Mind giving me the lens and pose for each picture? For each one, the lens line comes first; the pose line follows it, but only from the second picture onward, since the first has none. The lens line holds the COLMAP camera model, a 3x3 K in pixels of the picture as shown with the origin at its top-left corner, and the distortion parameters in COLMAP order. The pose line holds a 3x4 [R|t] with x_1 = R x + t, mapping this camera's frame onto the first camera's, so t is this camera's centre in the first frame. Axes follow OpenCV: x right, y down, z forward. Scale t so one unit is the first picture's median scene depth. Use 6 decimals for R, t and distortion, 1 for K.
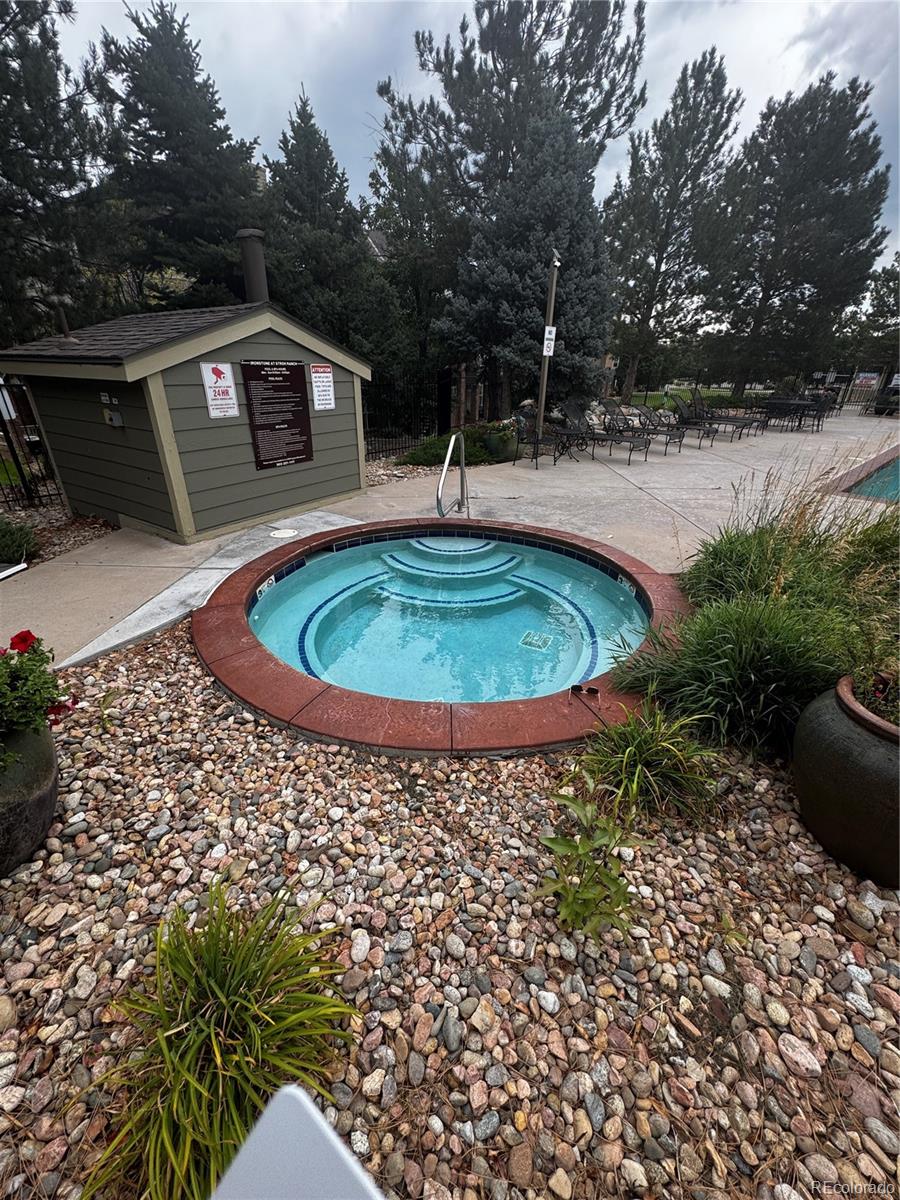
lens RADIAL K [[480.5, 0, 448.2], [0, 480.5, 599.5], [0, 0, 1]] dist [-0.001113, 0.000525]
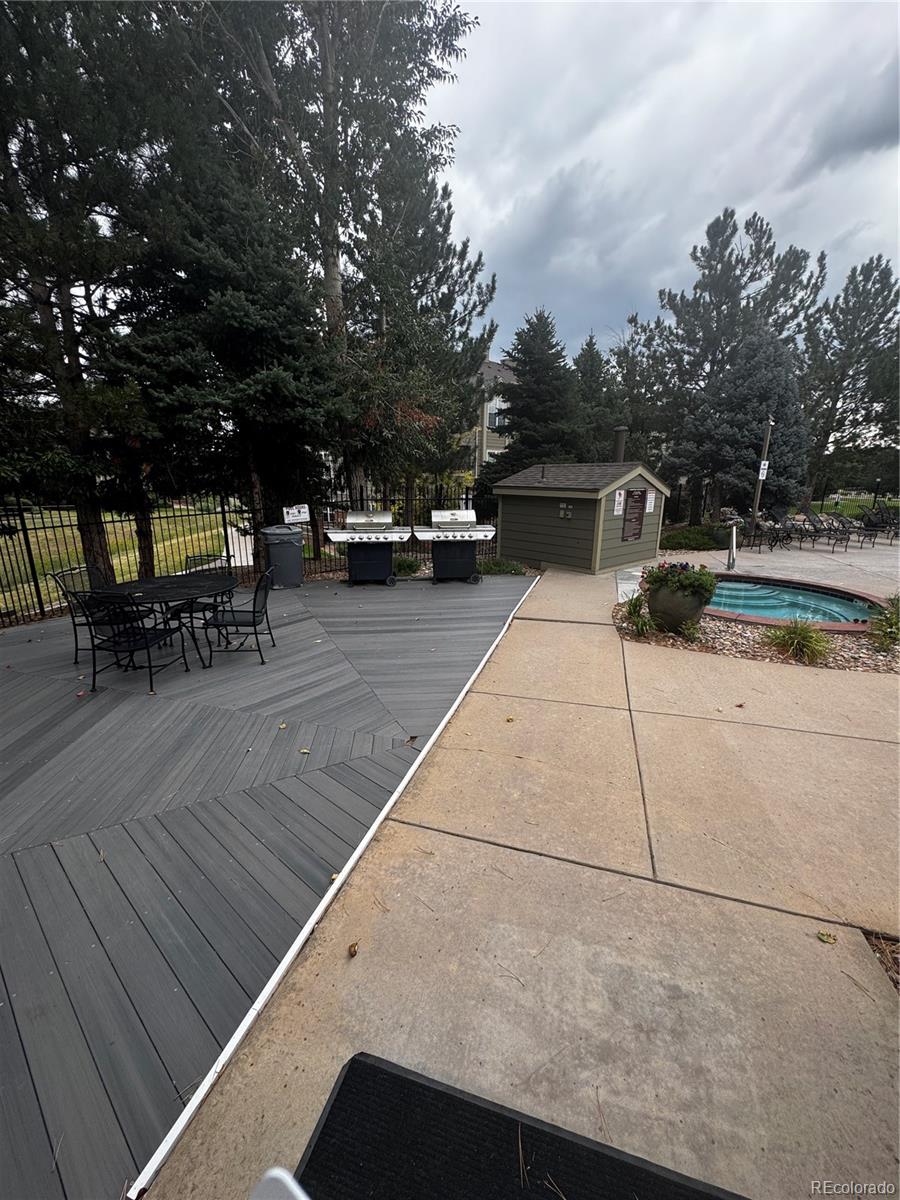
lens RADIAL K [[480.5, 0, 450.3], [0, 480.5, 598.4], [0, 0, 1]] dist [-0.001113, 0.000525]
pose [[0.966110, 0.056408, -0.251894, -0.260882], [-0.106672, 0.975855, -0.190599, 0.178411], [0.235060, 0.211010, 0.948800, -0.424851]]
